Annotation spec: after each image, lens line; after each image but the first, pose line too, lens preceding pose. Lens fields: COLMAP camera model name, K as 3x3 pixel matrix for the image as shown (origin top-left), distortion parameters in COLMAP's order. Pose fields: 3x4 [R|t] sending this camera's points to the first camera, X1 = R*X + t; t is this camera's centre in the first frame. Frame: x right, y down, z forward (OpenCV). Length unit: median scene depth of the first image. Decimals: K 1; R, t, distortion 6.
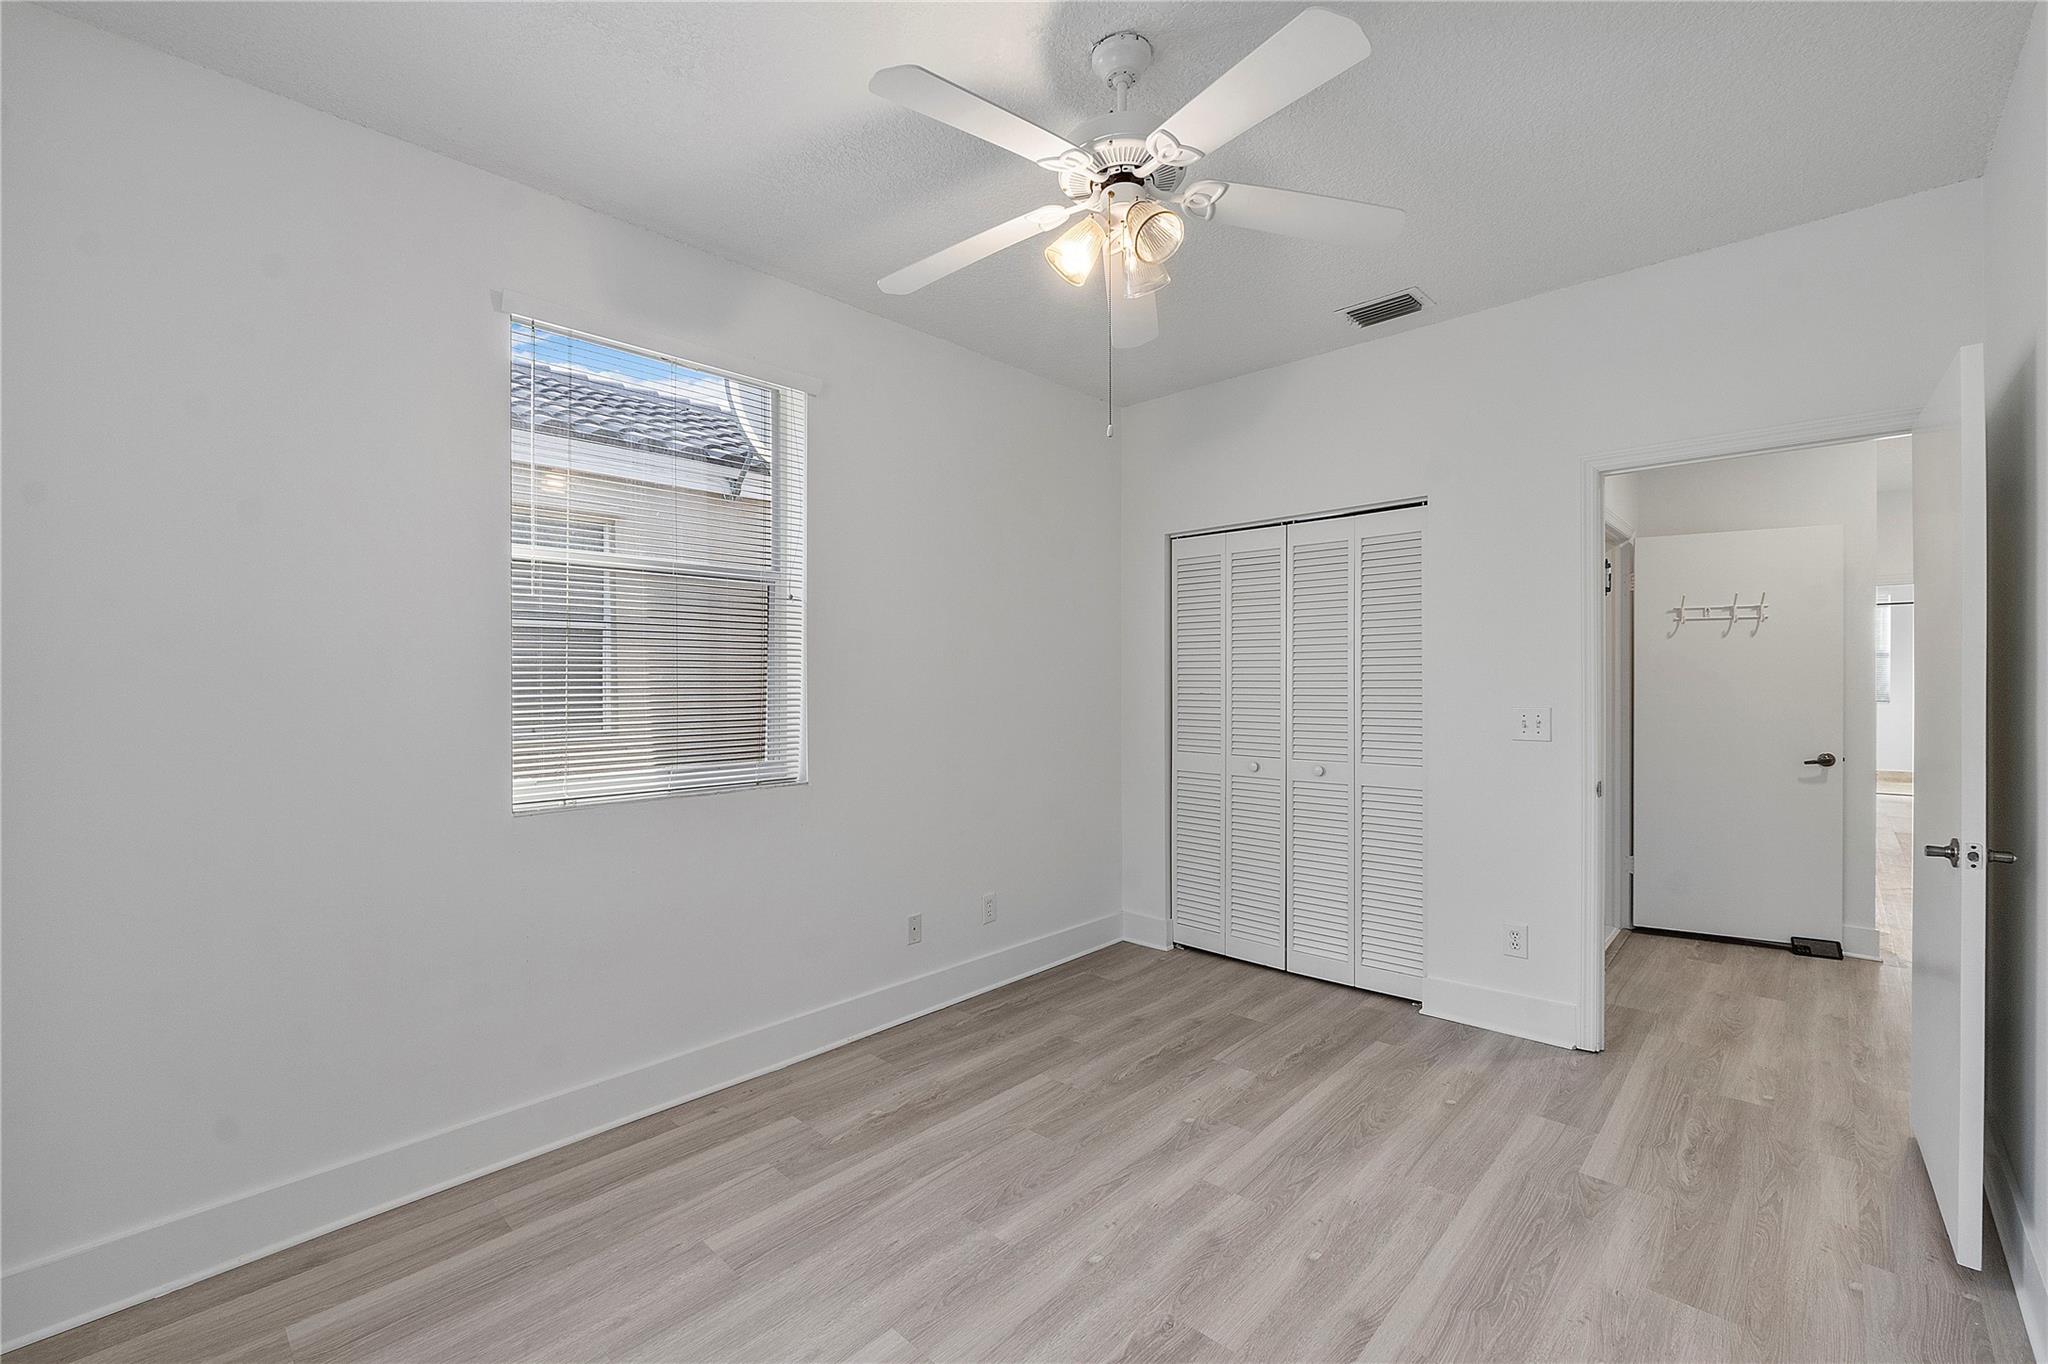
lens RADIAL K [[882.3, 0, 997.1], [0, 882.3, 688.8], [0, 0, 1]] dist [0.016556, -0.000066]
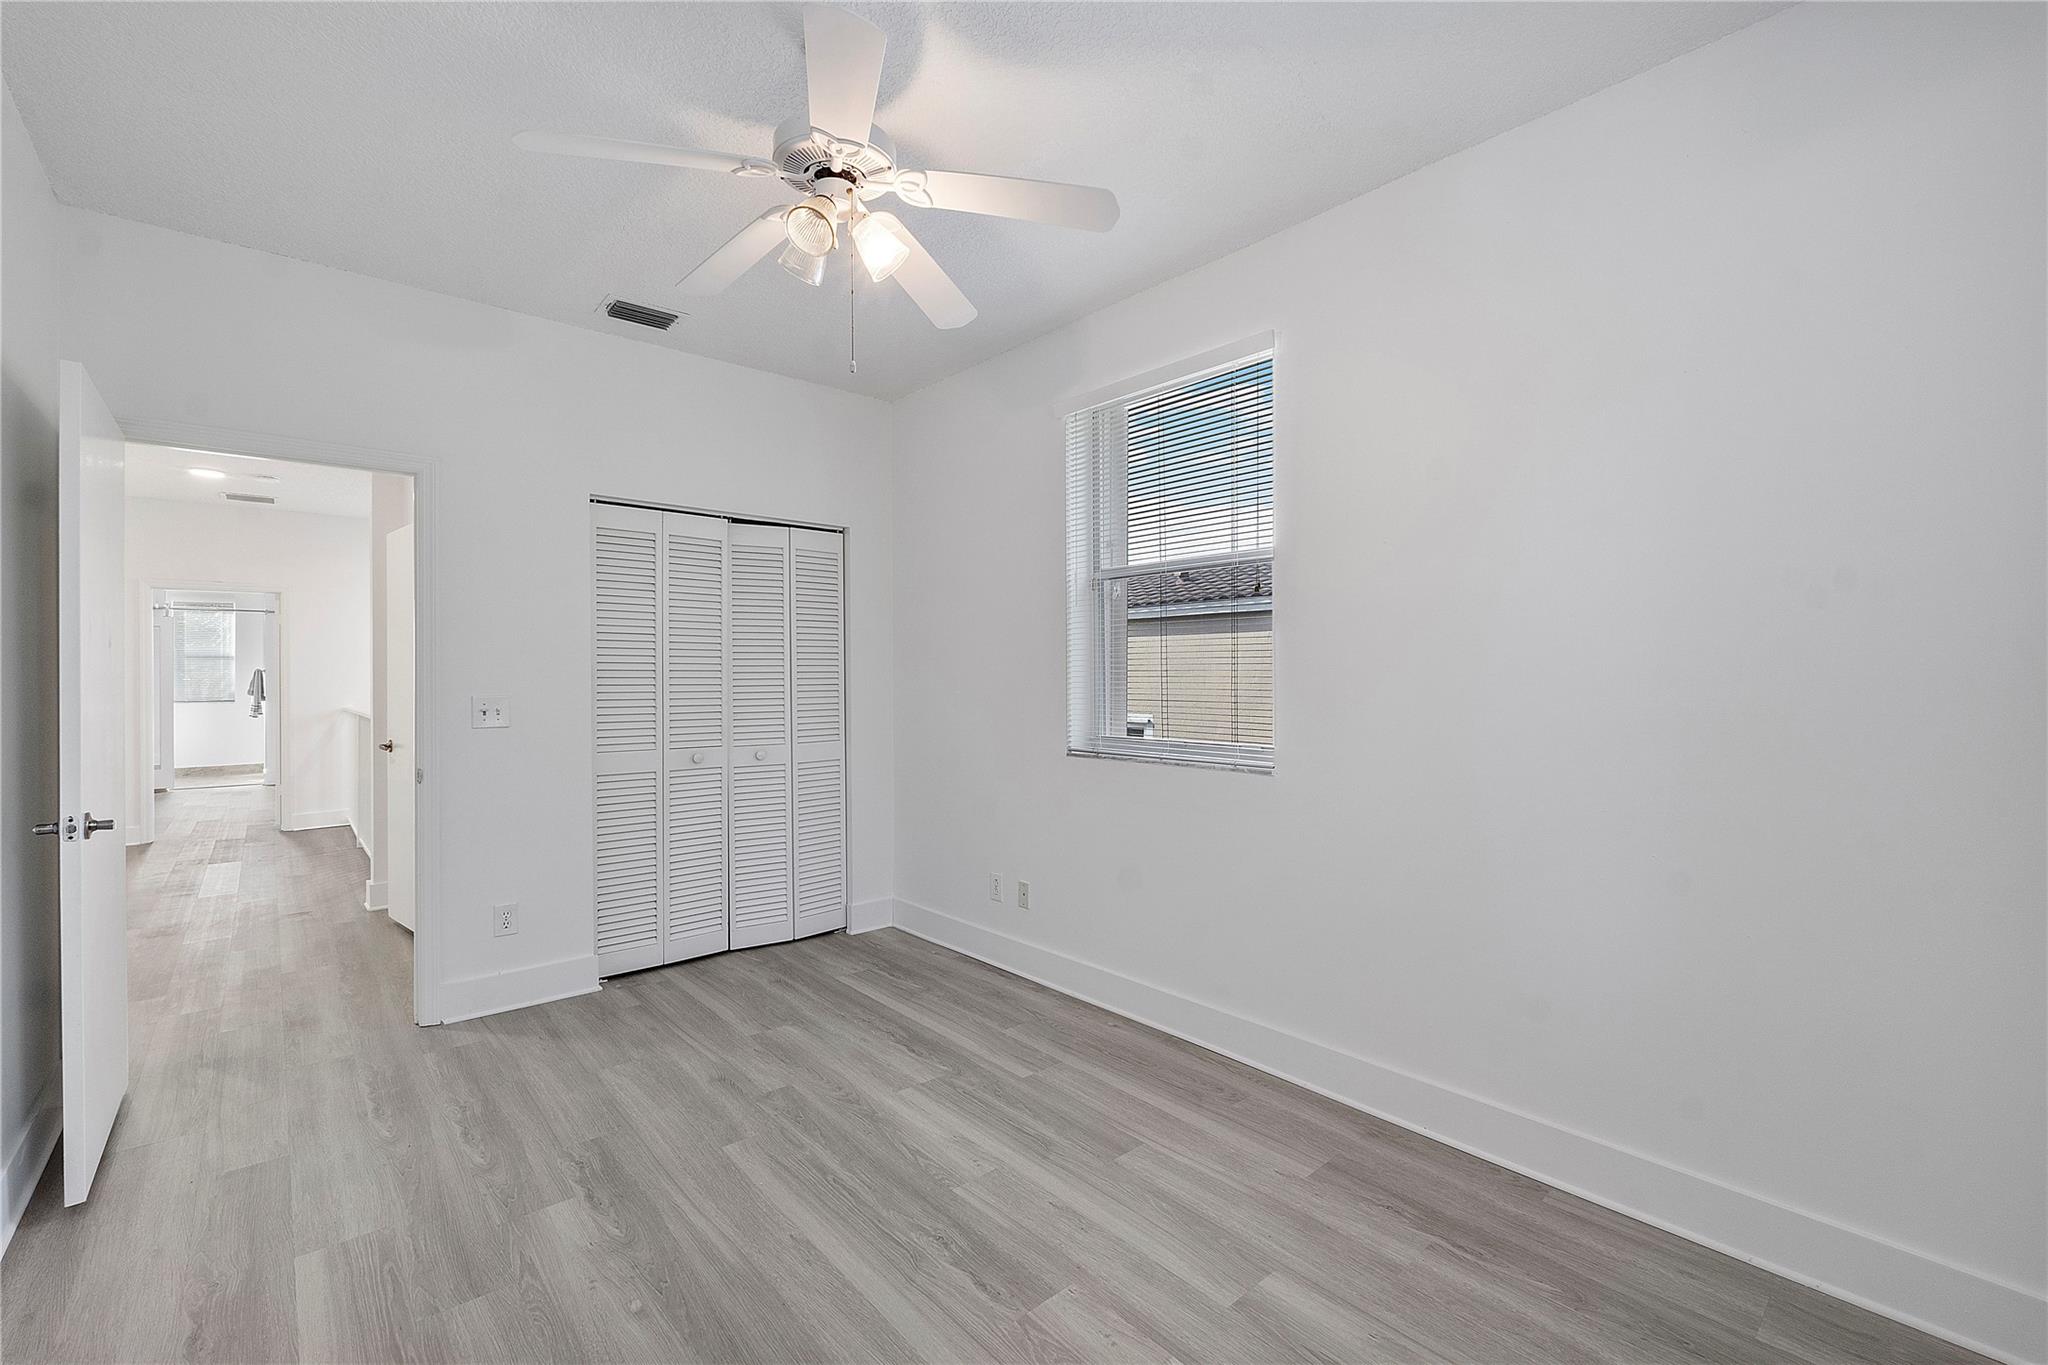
lens RADIAL K [[858.0, 0, 1003.1], [0, 858.0, 678.4], [0, 0, 1]] dist [-0.002089, -0.000295]
pose [[0.103455, -0.002237, 0.994632, -0.583058], [0.000549, 0.999997, 0.002192, -0.002374], [-0.994634, 0.000319, 0.103456, 0.530430]]
